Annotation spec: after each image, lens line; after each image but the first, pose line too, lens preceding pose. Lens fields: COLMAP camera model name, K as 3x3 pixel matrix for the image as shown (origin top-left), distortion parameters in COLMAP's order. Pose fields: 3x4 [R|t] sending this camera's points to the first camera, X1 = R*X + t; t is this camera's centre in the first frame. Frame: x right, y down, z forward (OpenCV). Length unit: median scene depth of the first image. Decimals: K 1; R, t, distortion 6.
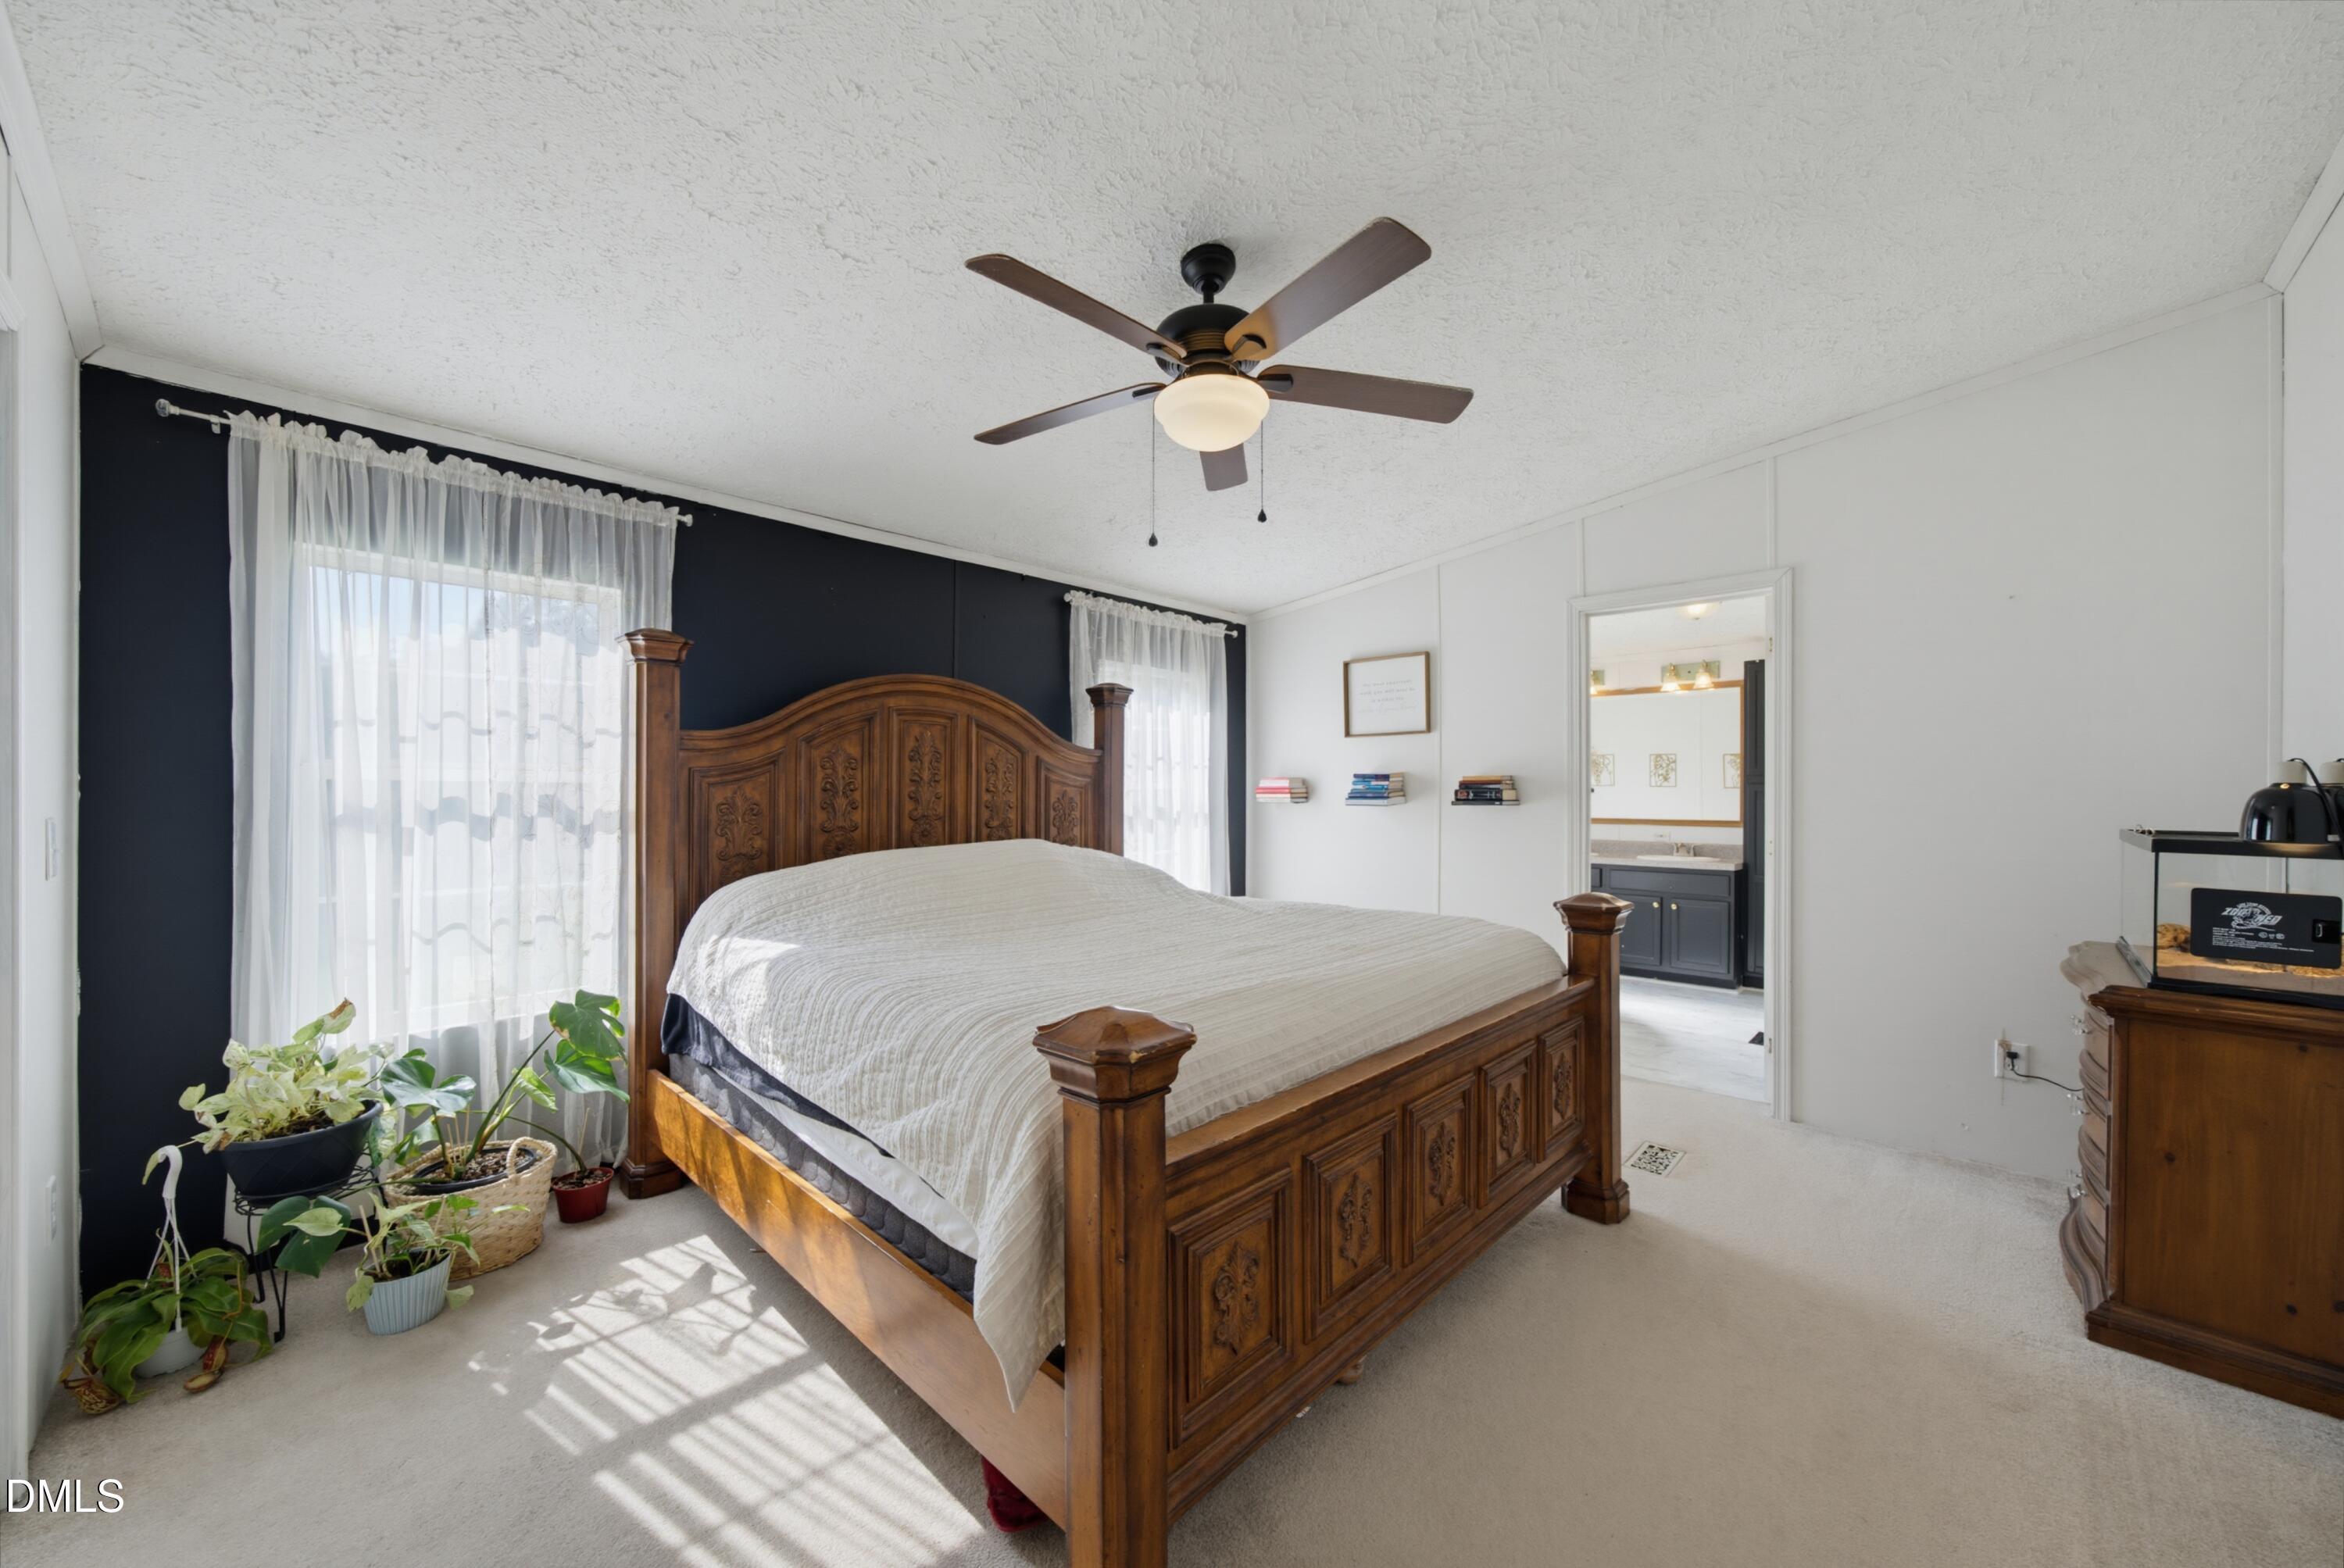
lens RADIAL K [[888.9, 0, 1171.7], [0, 888.9, 801.3], [0, 0, 1]] dist [0.001076, 0.000320]
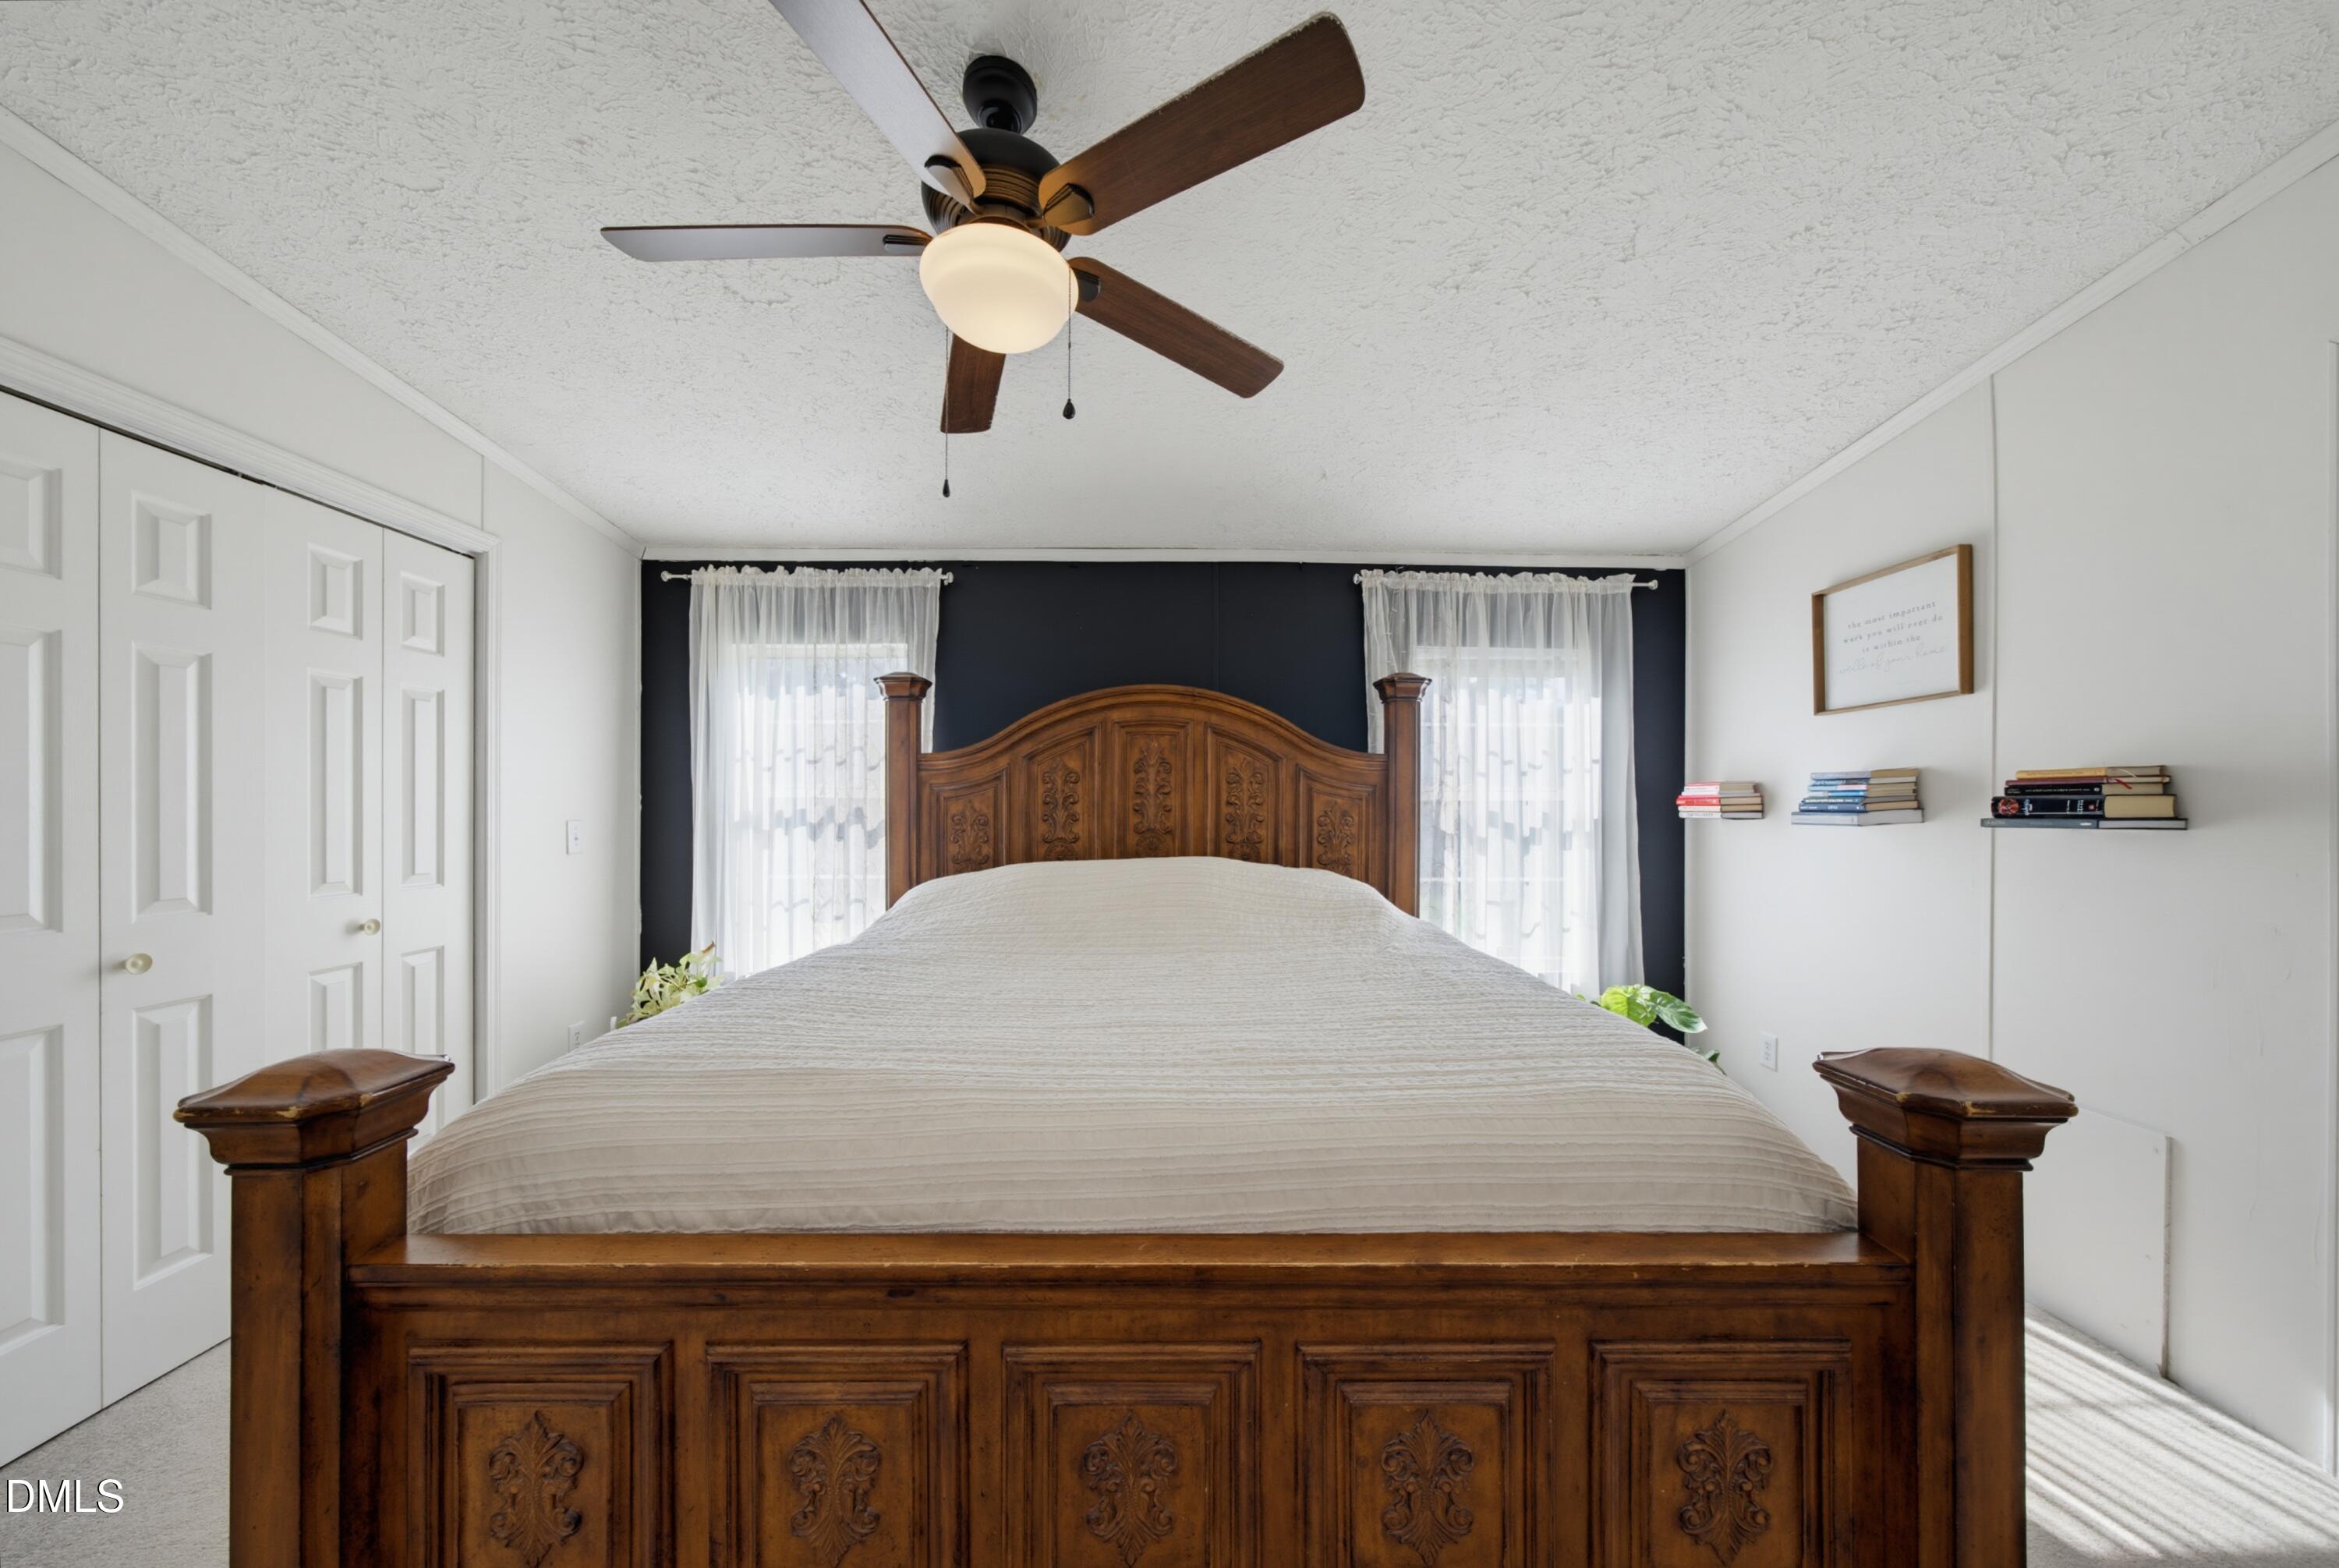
lens RADIAL K [[828.9, 0, 1169.5], [0, 828.9, 784.0], [0, 0, 1]] dist [-0.013120, 0.000174]
pose [[0.702519, -0.023985, -0.711261, 0.362567], [-0.006979, 0.999152, -0.040587, 0.003603], [0.711631, 0.033476, 0.701756, 0.351109]]
